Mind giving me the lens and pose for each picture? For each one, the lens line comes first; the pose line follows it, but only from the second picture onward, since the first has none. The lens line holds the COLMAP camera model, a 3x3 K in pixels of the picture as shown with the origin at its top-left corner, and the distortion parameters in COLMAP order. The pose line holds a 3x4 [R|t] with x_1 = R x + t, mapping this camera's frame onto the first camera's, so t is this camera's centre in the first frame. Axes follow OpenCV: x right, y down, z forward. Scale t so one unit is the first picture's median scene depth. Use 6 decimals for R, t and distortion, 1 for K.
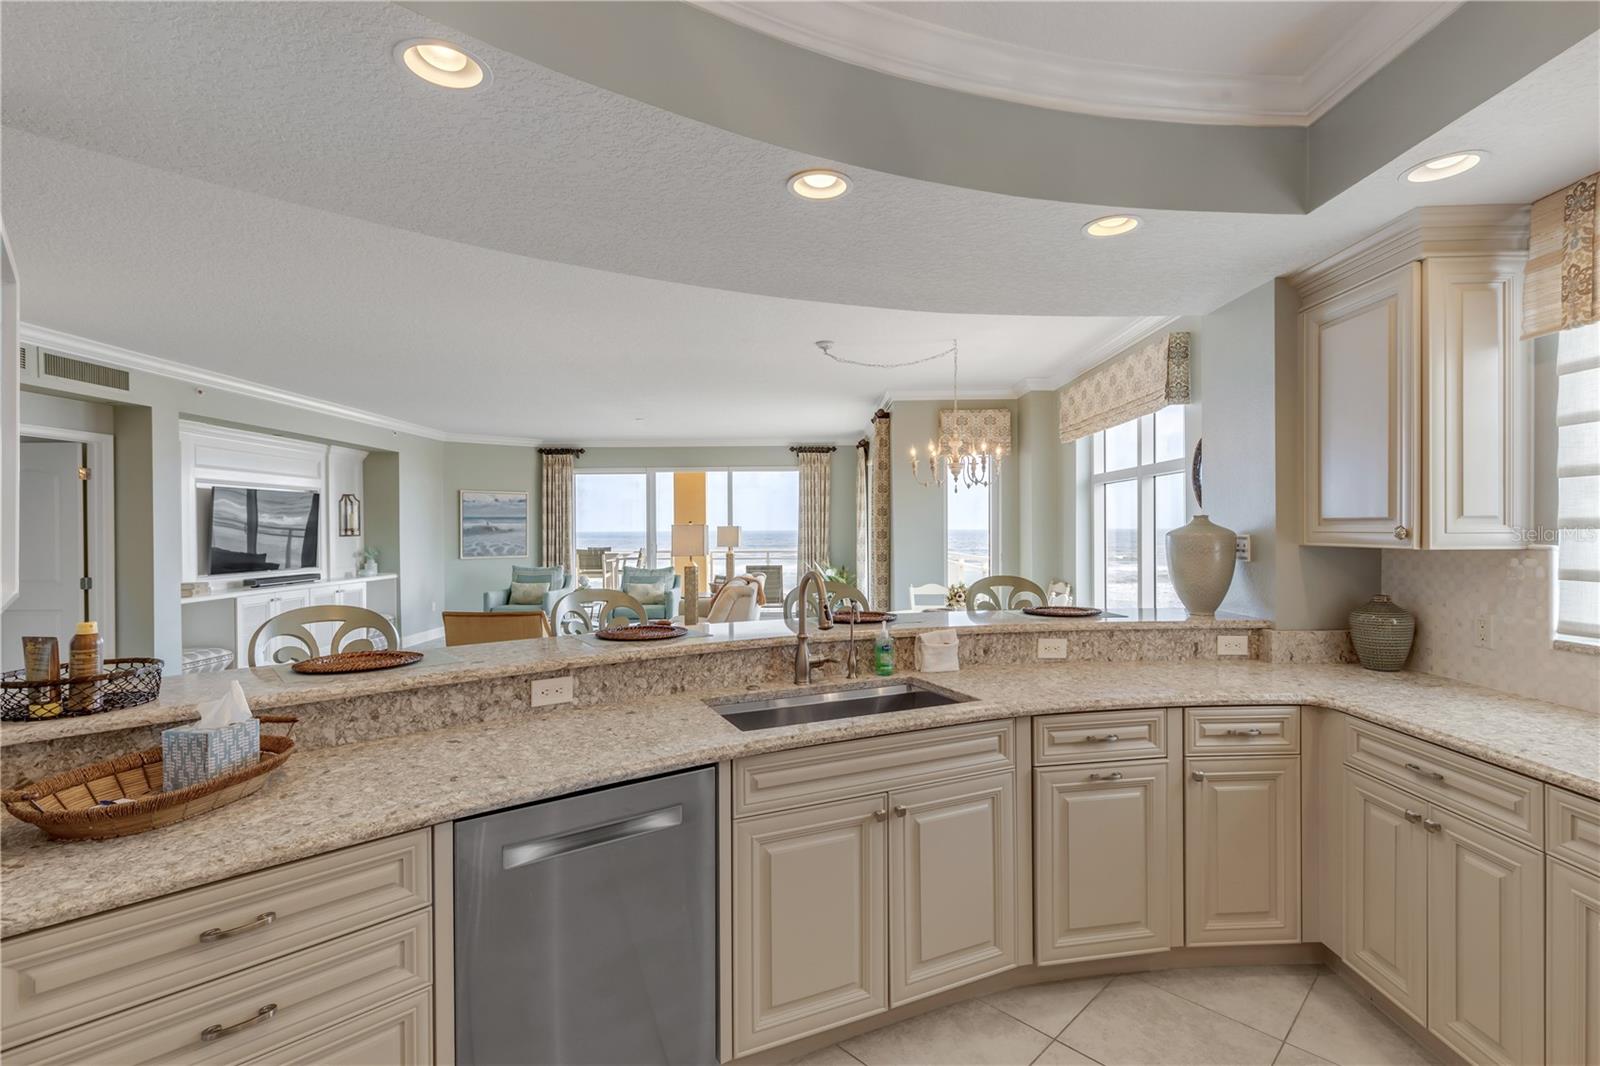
lens RADIAL K [[722.0, 0, 801.8], [0, 722.0, 533.1], [0, 0, 1]] dist [0.007105, -0.001595]
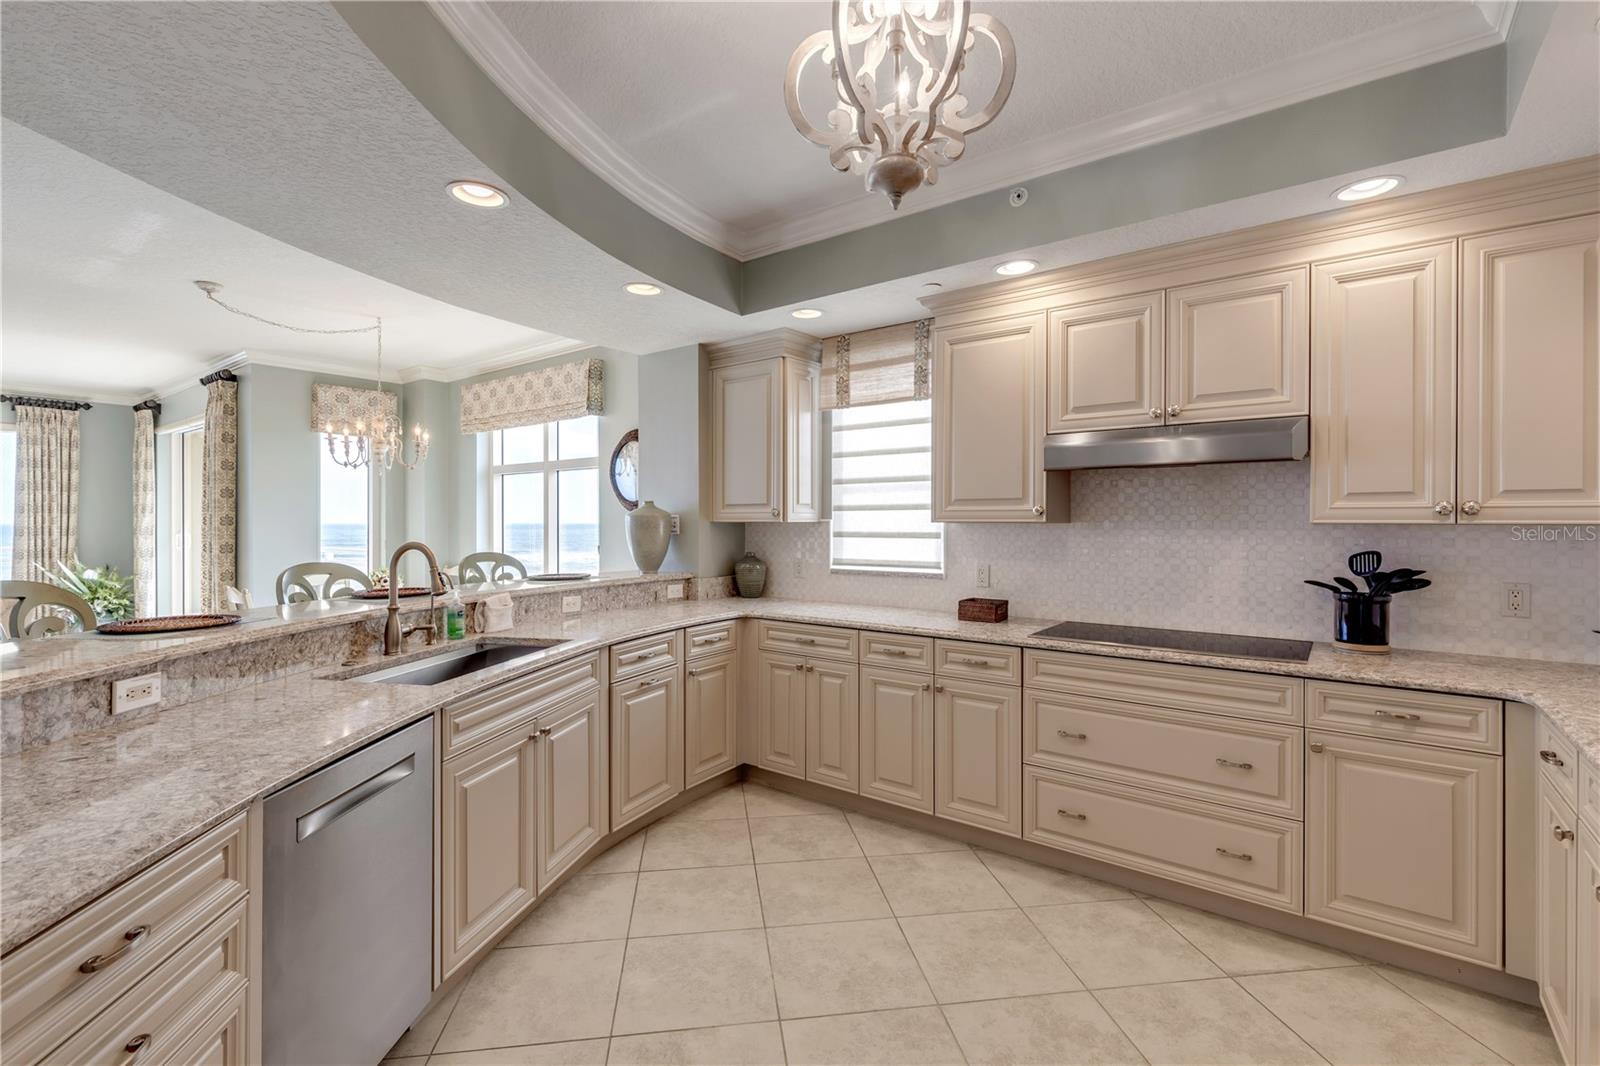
lens RADIAL K [[722.0, 0, 793.6], [0, 722.0, 523.7], [0, 0, 1]] dist [0.007105, -0.001595]
pose [[0.602631, 0.001214, 0.798019, -0.224968], [0.002771, 0.999990, -0.003614, 0.014406], [-0.798015, 0.004389, 0.602622, -0.029701]]
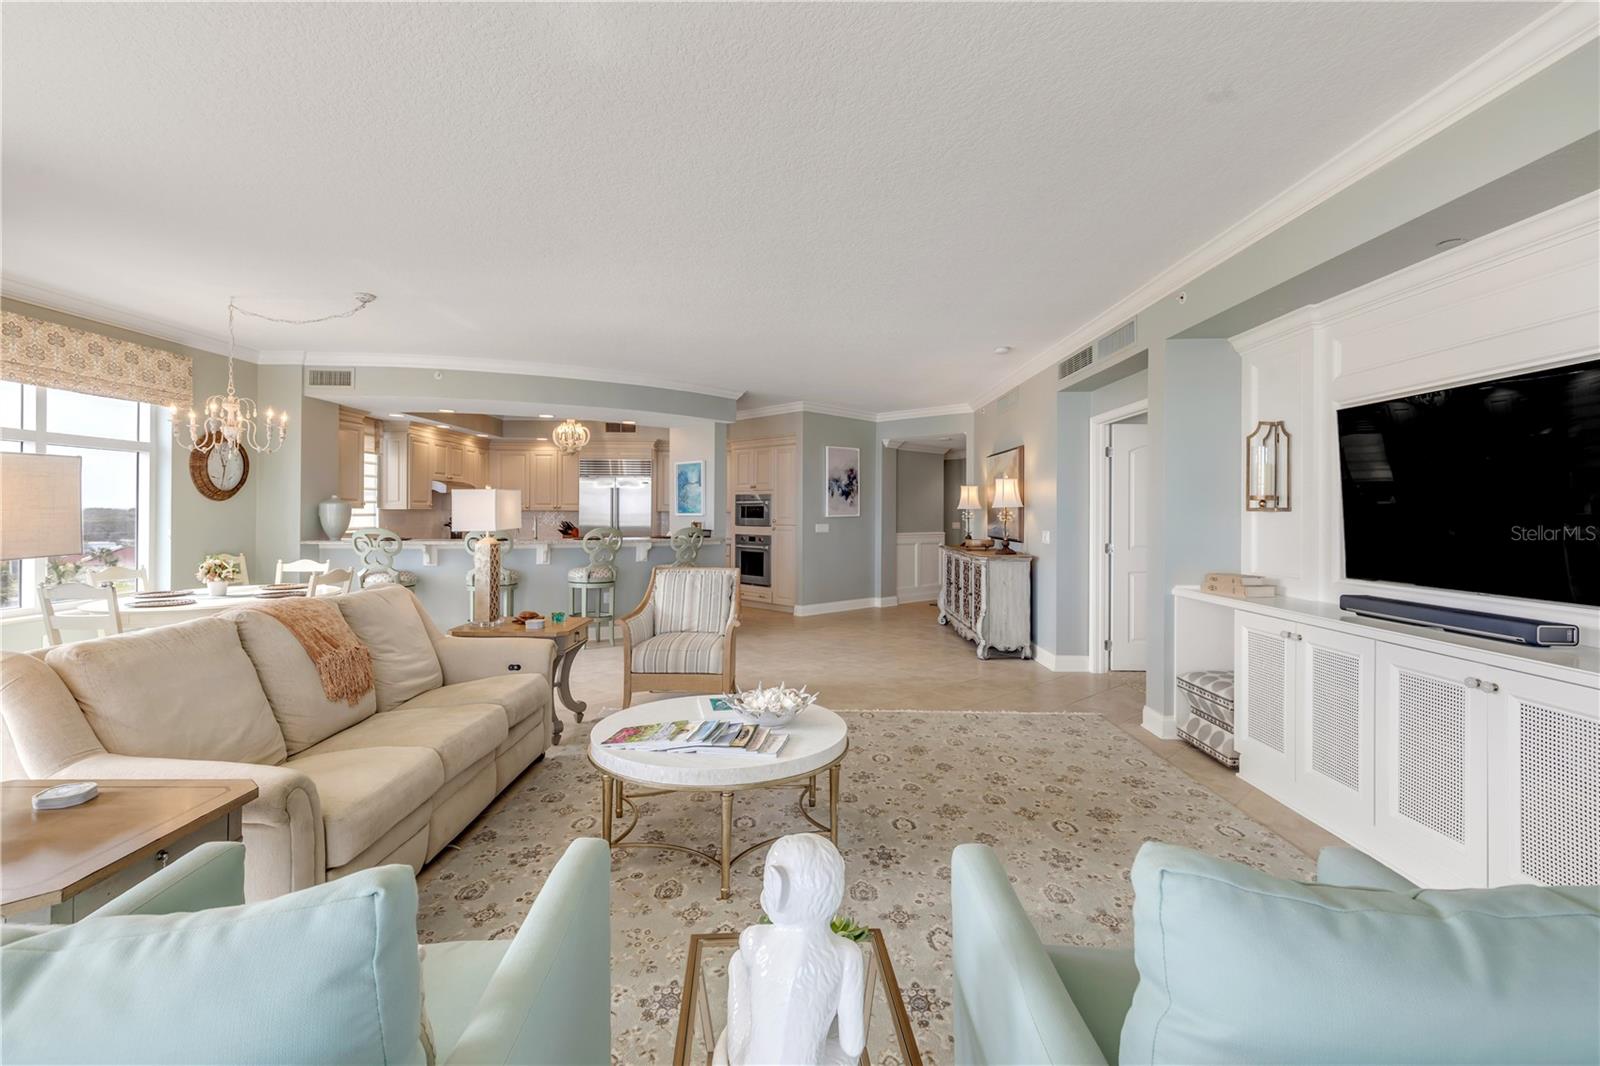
lens RADIAL K [[742.9, 0, 789.7], [0, 742.9, 508.5], [0, 0, 1]] dist [0.010106, -0.002567]
pose [[-0.999923, 0.000453, 0.012388, -0.519778], [0.000468, 0.999999, 0.001177, 0.008025], [-0.012387, 0.001183, -0.999923, 1.936510]]
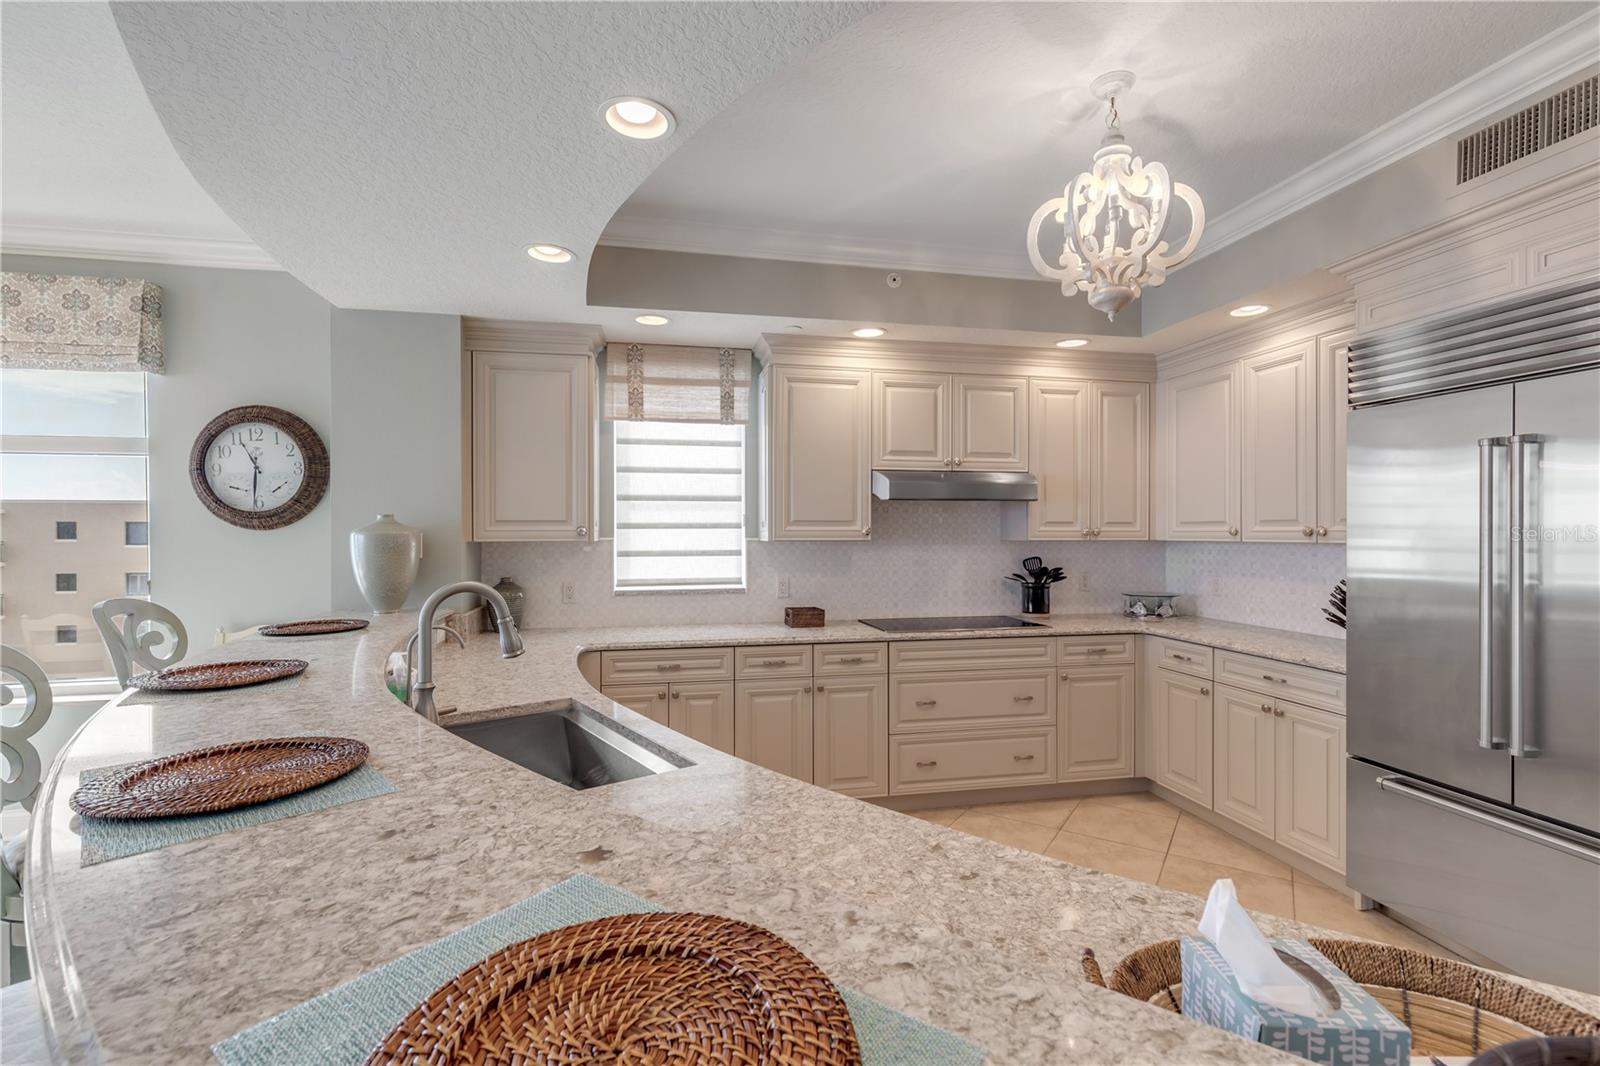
lens RADIAL K [[722.0, 0, 796.6], [0, 722.0, 535.4], [0, 0, 1]] dist [0.007105, -0.001595]
pose [[-0.211340, 0.001586, 0.977411, -0.328273], [0.008598, 0.999963, 0.000237, 0.005835], [-0.977375, 0.008454, -0.211346, 0.384886]]
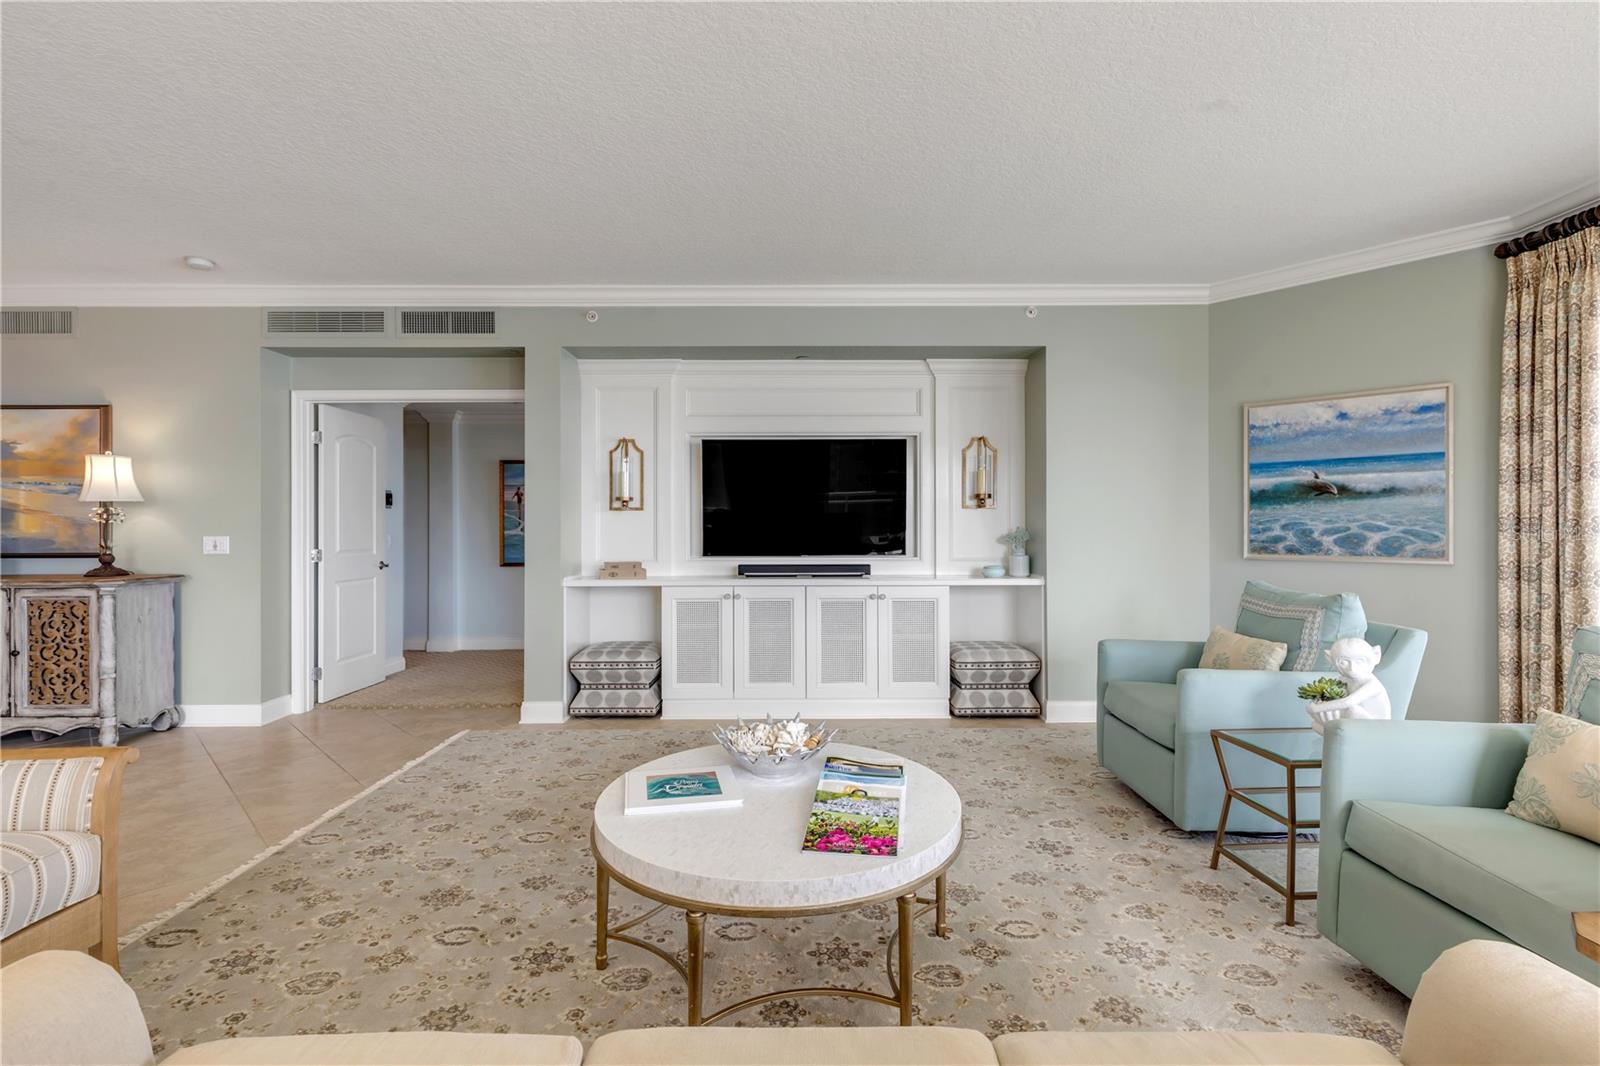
lens RADIAL K [[722.0, 0, 799.0], [0, 722.0, 526.9], [0, 0, 1]] dist [0.007105, -0.001595]
pose [[0.012413, 0.005427, -0.999908, -0.061844], [-0.005038, 0.999973, 0.005364, 0.028048], [0.999910, 0.004971, 0.012440, 1.365112]]
